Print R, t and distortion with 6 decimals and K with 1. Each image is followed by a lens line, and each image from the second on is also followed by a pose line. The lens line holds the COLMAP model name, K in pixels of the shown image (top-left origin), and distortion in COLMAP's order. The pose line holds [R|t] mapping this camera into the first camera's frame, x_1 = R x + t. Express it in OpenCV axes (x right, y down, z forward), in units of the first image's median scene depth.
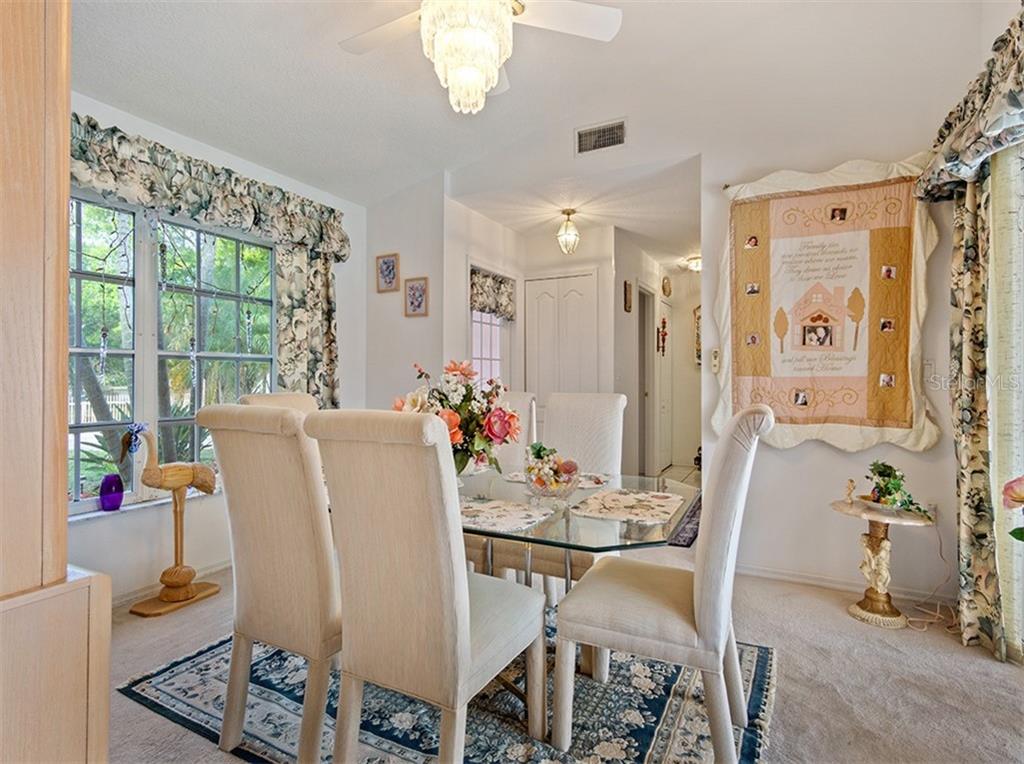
lens RADIAL K [[550.5, 0, 488.1], [0, 550.5, 376.6], [0, 0, 1]] dist [0.007624, 0.003169]
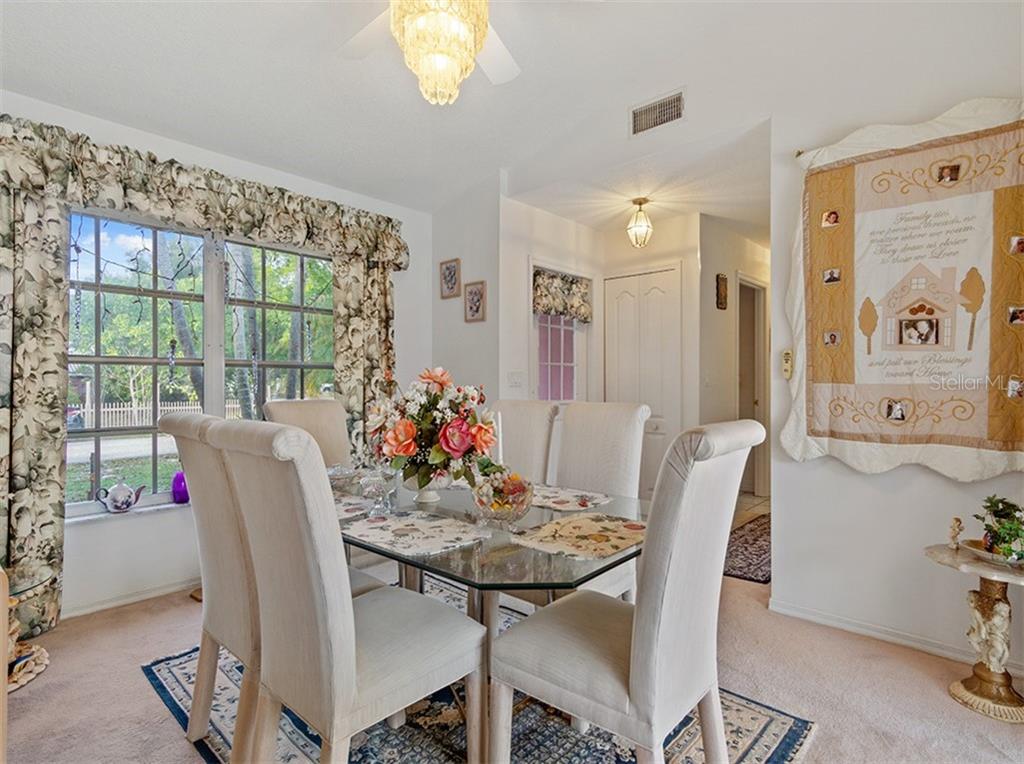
lens RADIAL K [[550.5, 0, 507.6], [0, 550.5, 384.4], [0, 0, 1]] dist [0.007624, 0.003169]
pose [[0.965824, 0.000787, -0.259196, 0.236315], [0.001051, 0.999975, 0.006953, -0.005268], [0.259195, -0.006988, 0.965800, 0.089251]]
